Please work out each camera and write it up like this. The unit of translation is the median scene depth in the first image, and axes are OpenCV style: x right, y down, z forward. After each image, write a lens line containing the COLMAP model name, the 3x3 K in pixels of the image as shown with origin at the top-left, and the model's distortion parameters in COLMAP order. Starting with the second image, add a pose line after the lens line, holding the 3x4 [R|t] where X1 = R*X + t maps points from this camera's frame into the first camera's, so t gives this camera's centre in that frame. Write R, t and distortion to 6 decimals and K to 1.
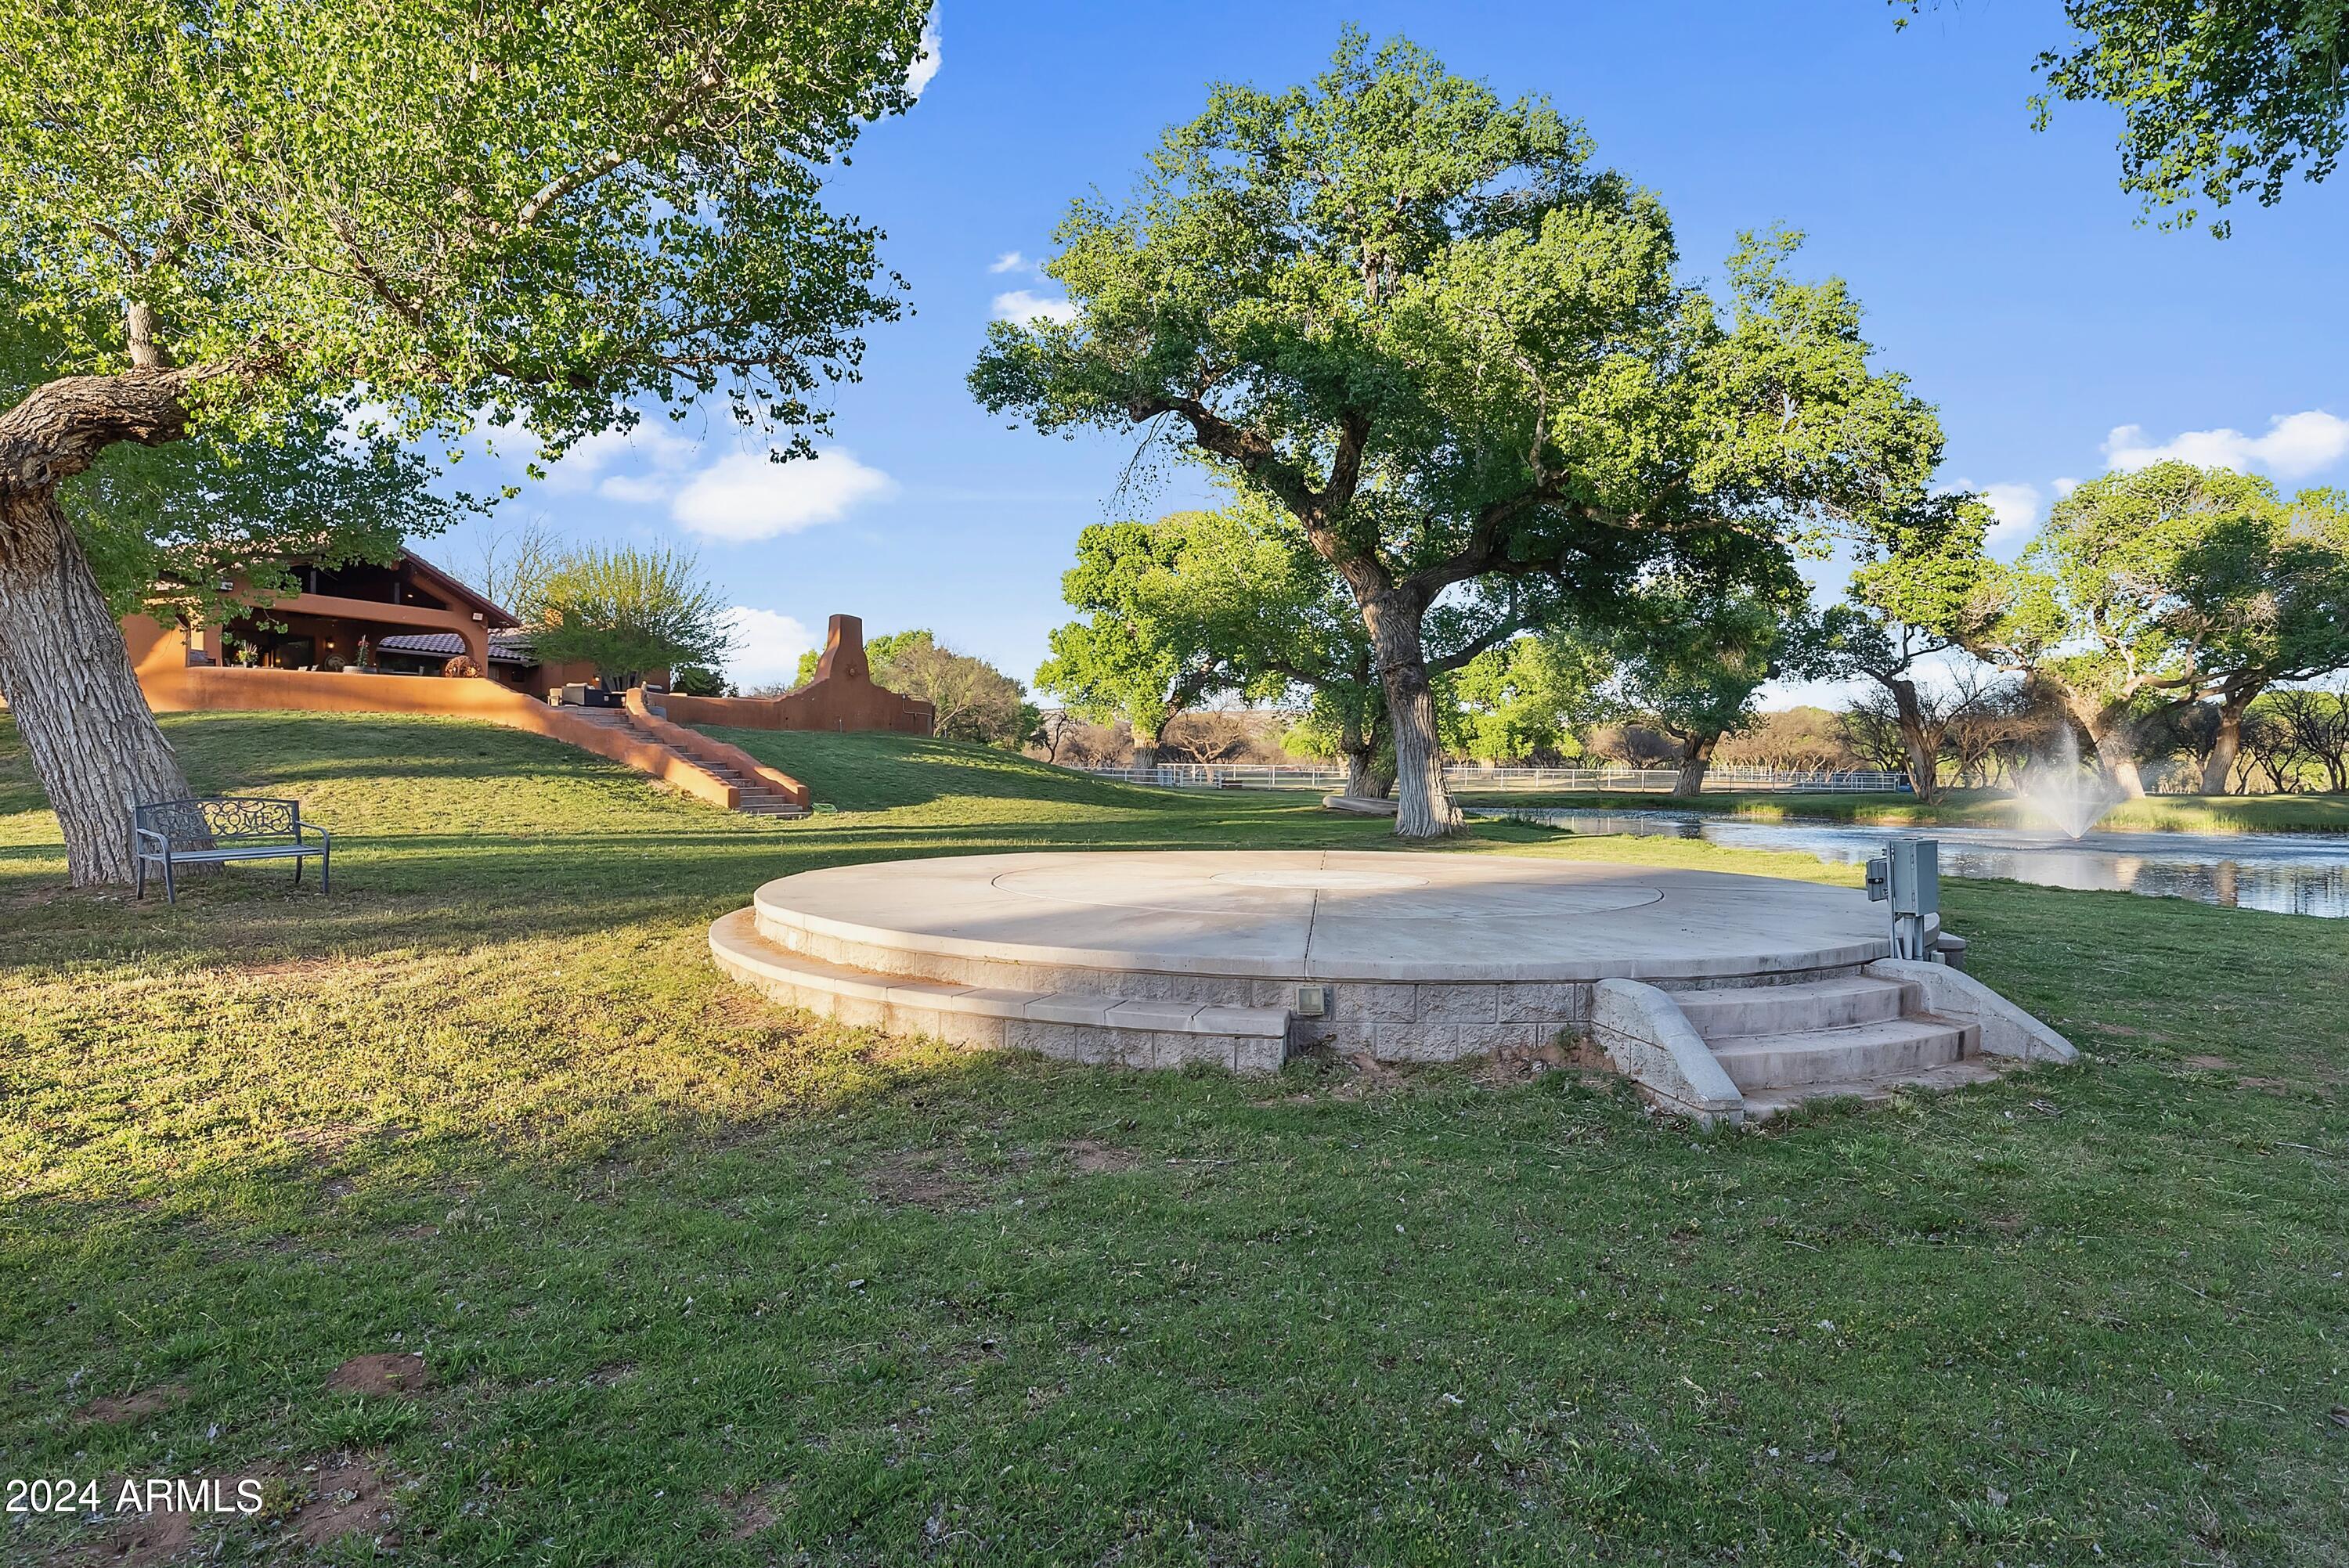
lens RADIAL K [[1317.8, 0, 1178.6], [0, 1317.8, 772.4], [0, 0, 1]] dist [0.004645, 0.001372]
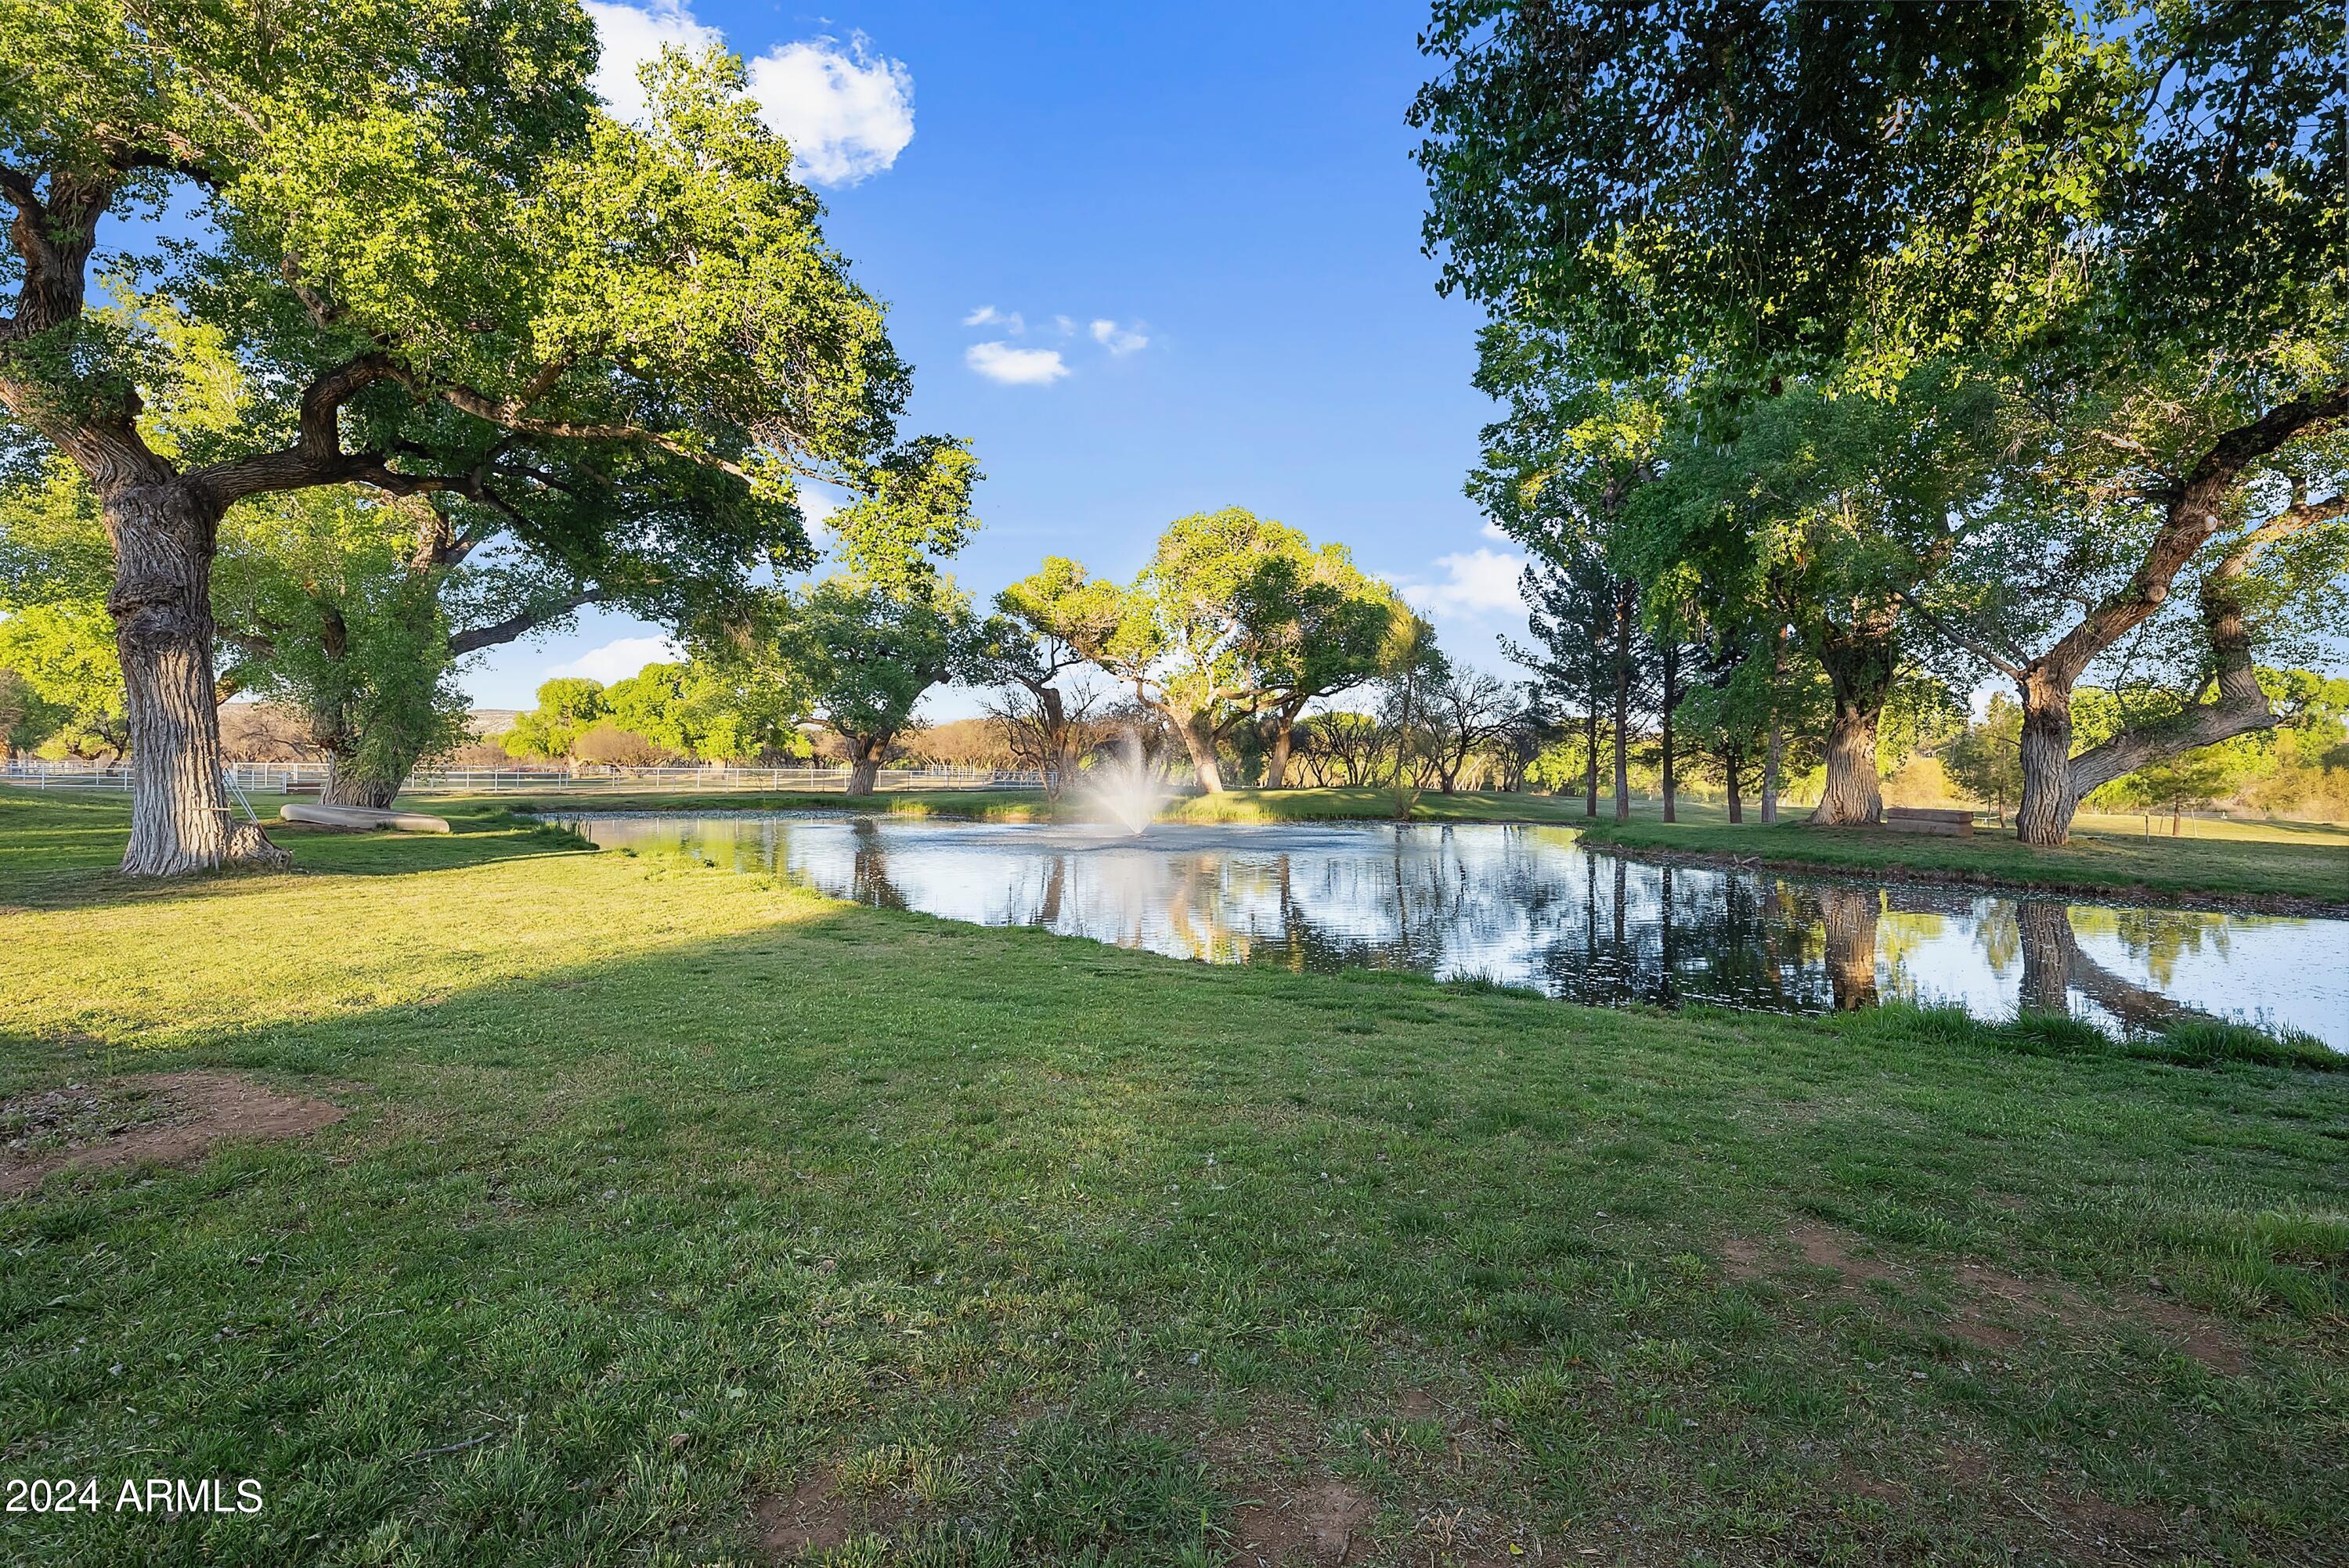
lens RADIAL K [[1236.6, 0, 1171.9], [0, 1236.6, 784.5], [0, 0, 1]] dist [0.002395, 0.001353]
pose [[0.844949, -0.007612, 0.534792, 0.106173], [0.002277, 0.999941, 0.010635, -0.000084], [-0.534842, -0.007768, 0.844917, 0.094532]]
